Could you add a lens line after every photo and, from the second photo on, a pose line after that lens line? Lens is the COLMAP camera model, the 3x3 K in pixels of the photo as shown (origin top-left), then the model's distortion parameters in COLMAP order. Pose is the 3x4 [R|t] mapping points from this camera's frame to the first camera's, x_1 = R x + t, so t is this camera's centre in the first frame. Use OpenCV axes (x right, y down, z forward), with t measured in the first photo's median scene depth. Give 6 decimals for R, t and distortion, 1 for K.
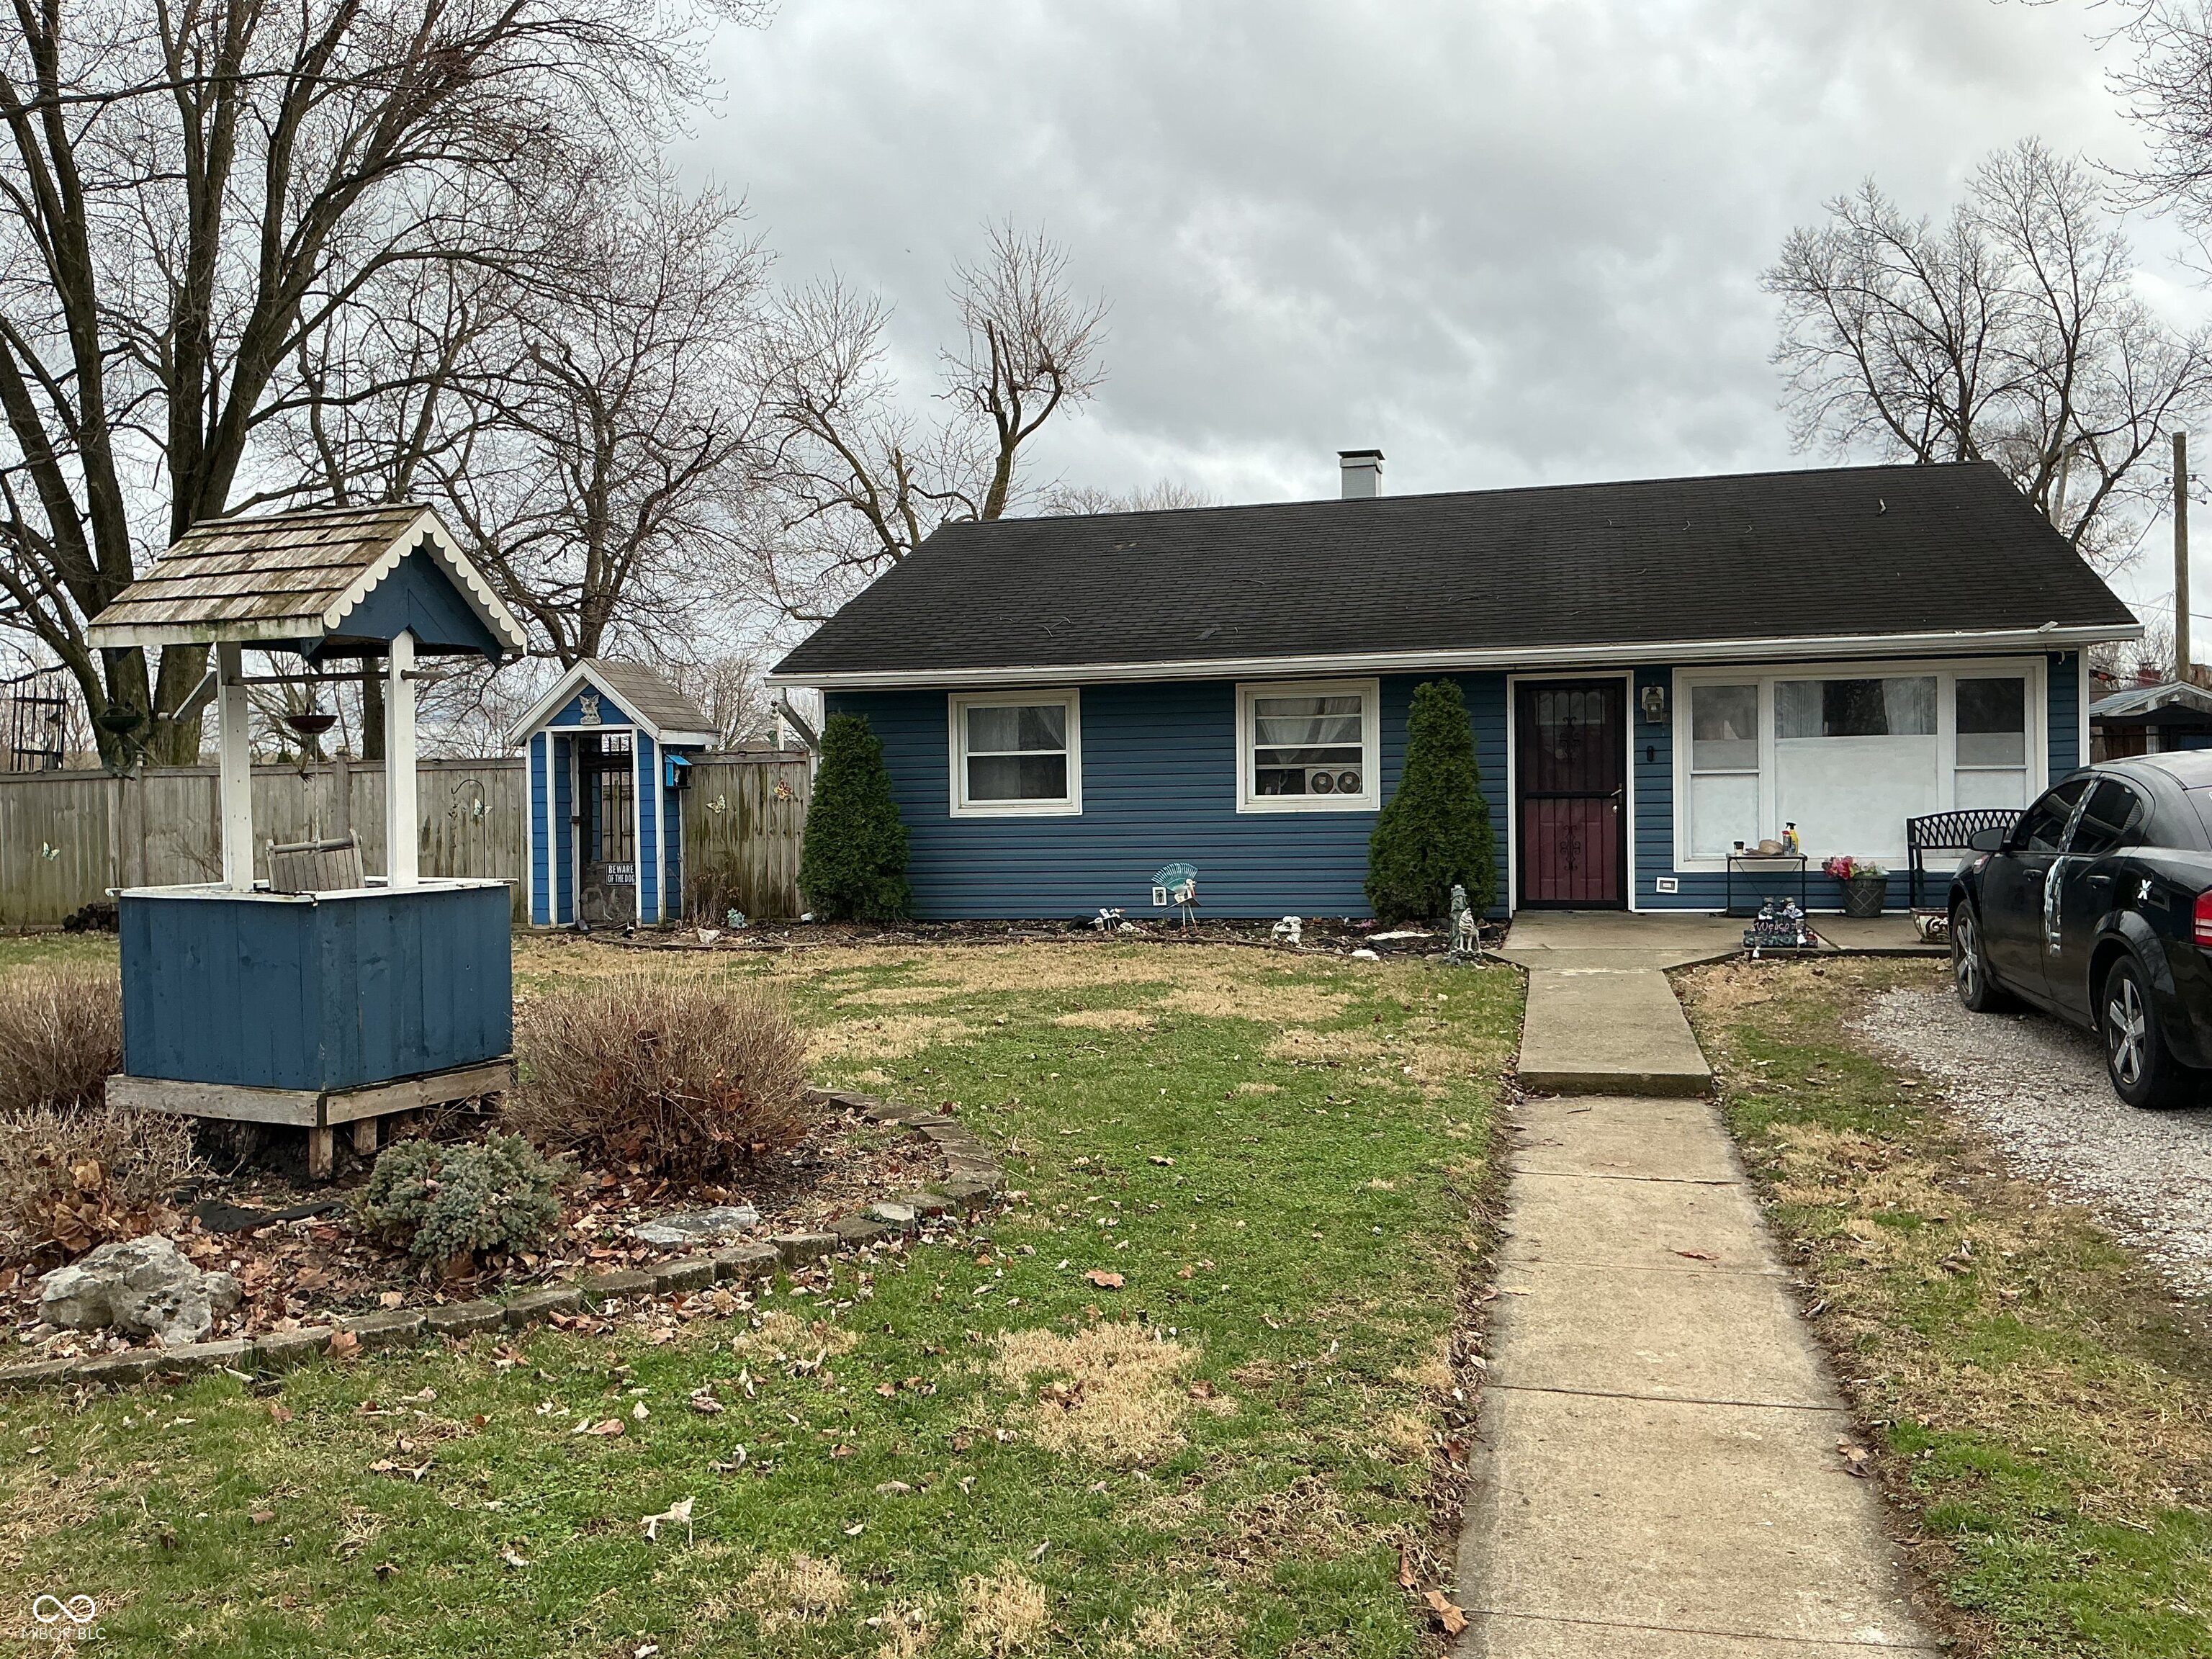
lens RADIAL K [[1894.7, 0, 1055.0], [0, 1894.7, 836.9], [0, 0, 1]] dist [0.080696, -0.126040]
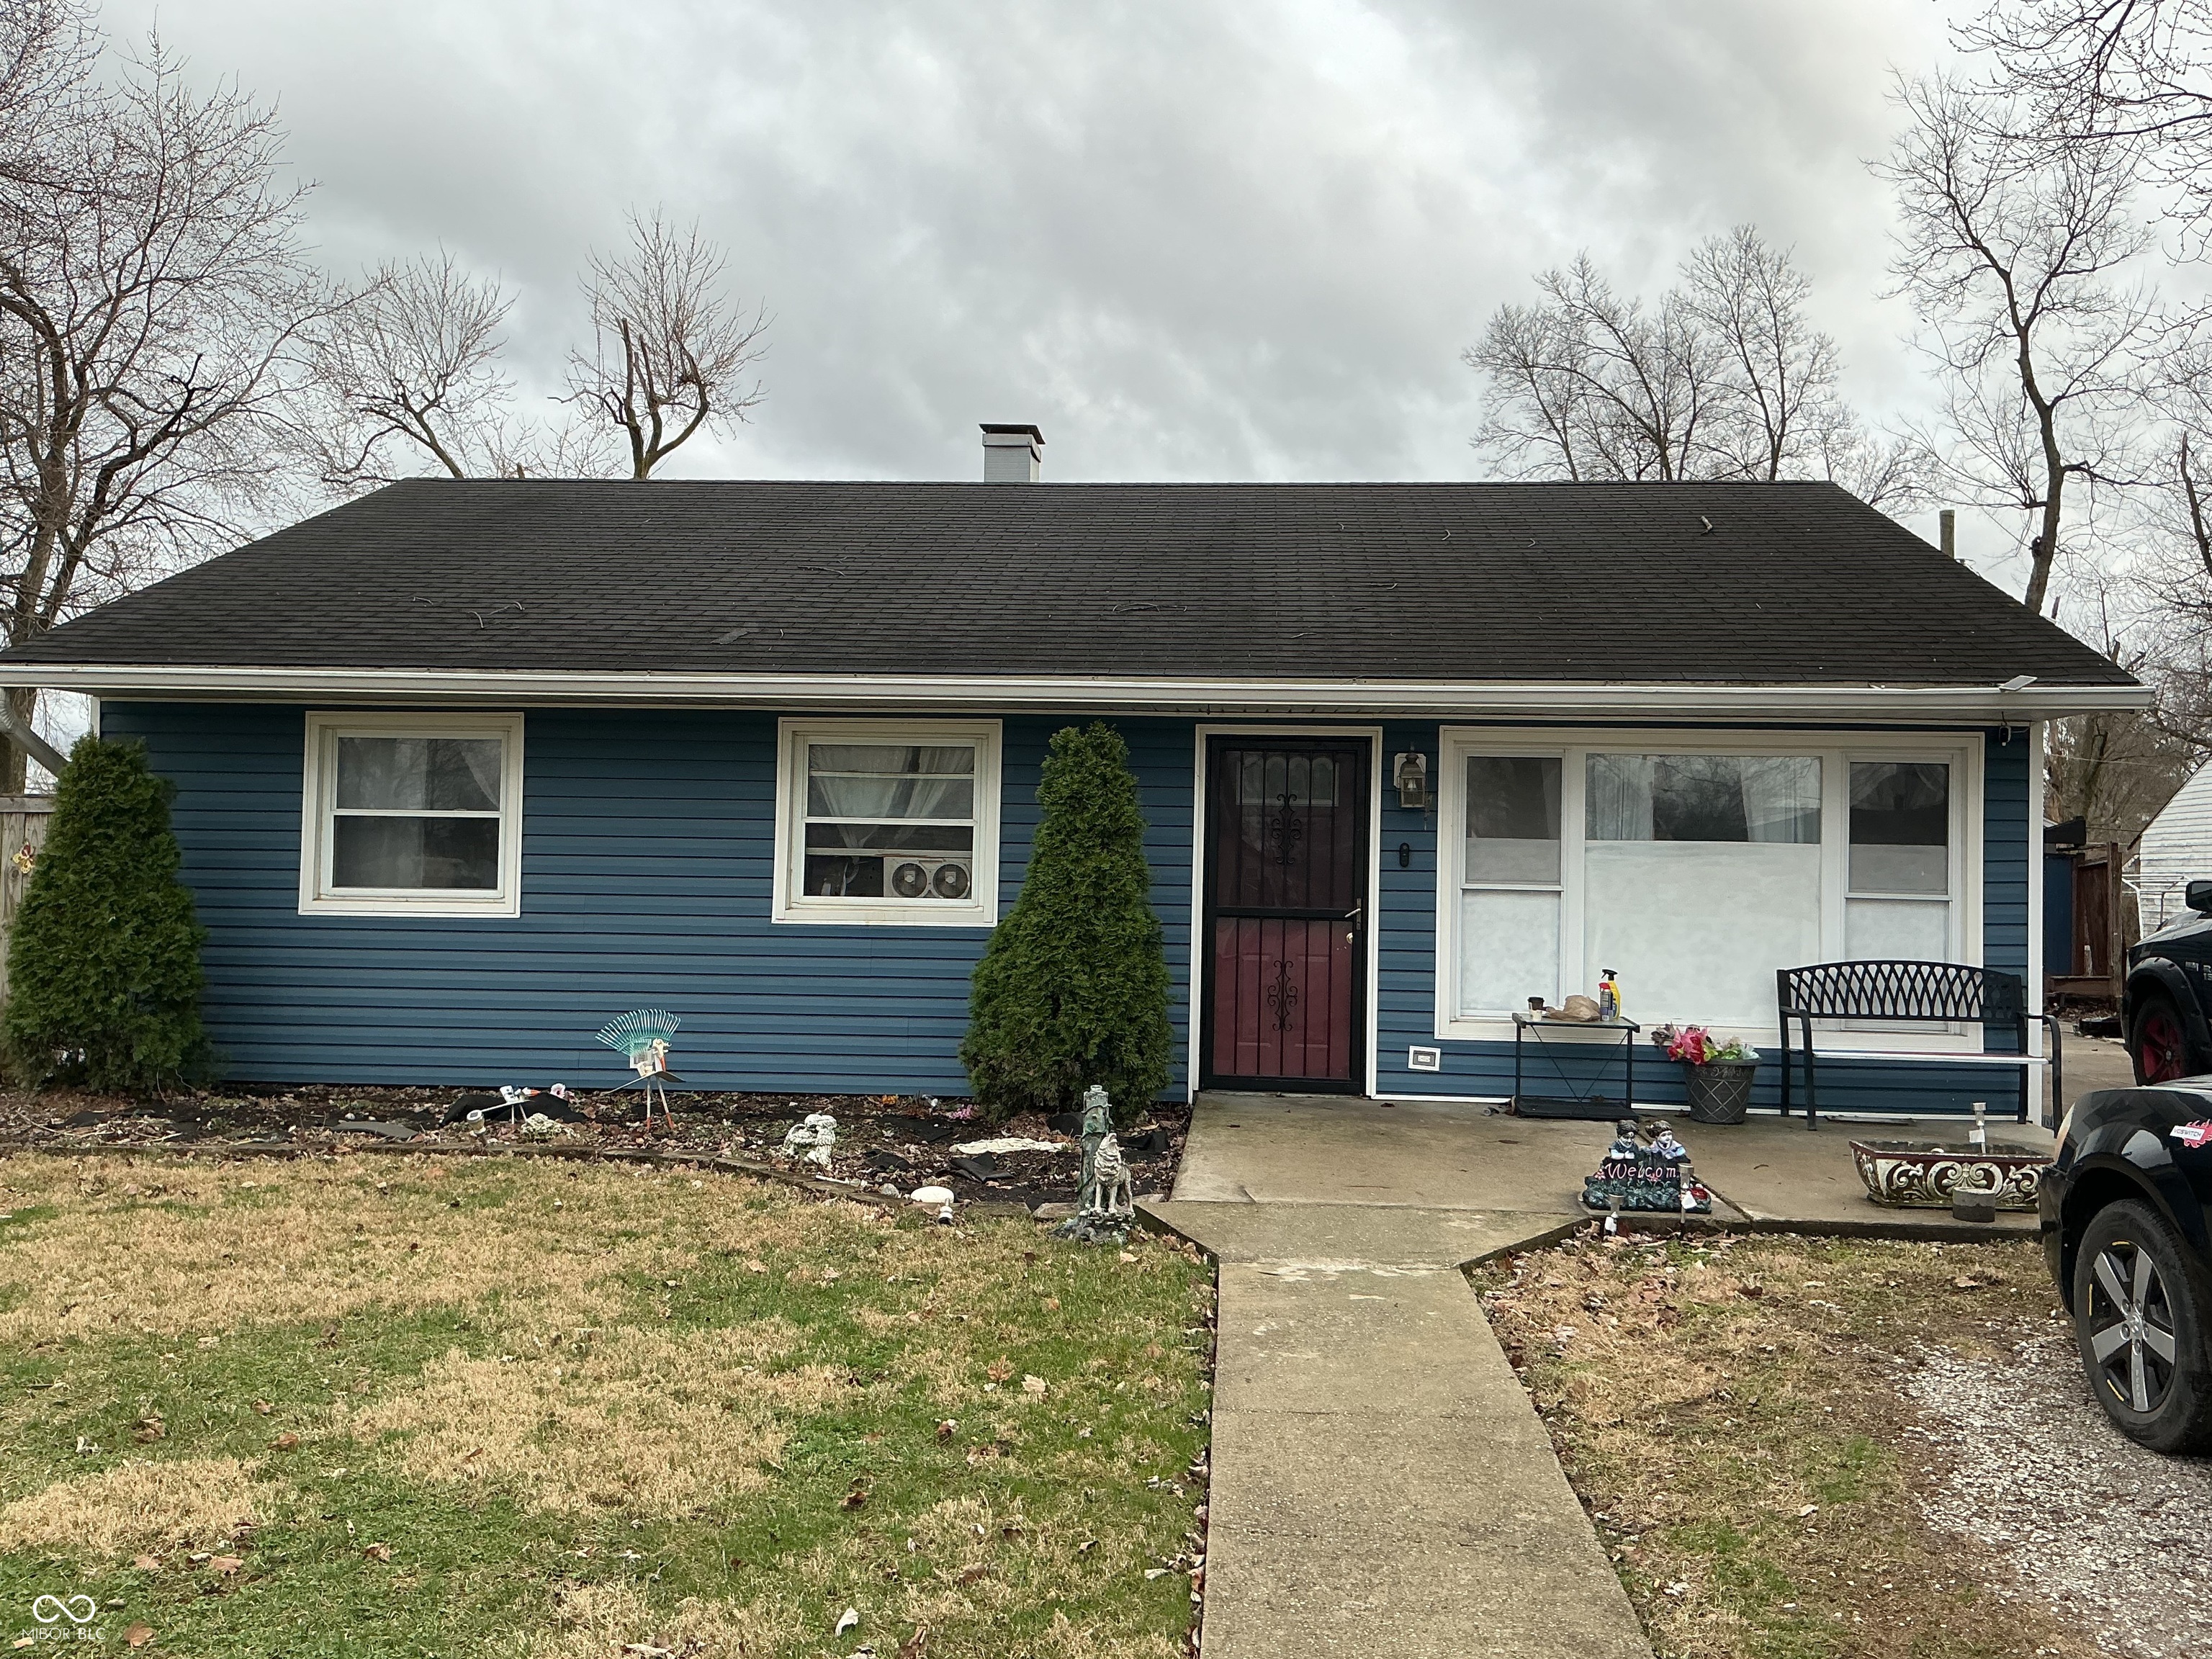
lens RADIAL K [[1894.7, 0, 1090.5], [0, 1894.7, 810.2], [0, 0, 1]] dist [0.080696, -0.126040]
pose [[0.983427, 0.043174, 0.176087, 0.087280], [-0.033268, 0.997714, -0.058823, -0.016413], [-0.178224, 0.051990, 0.982616, 0.362396]]
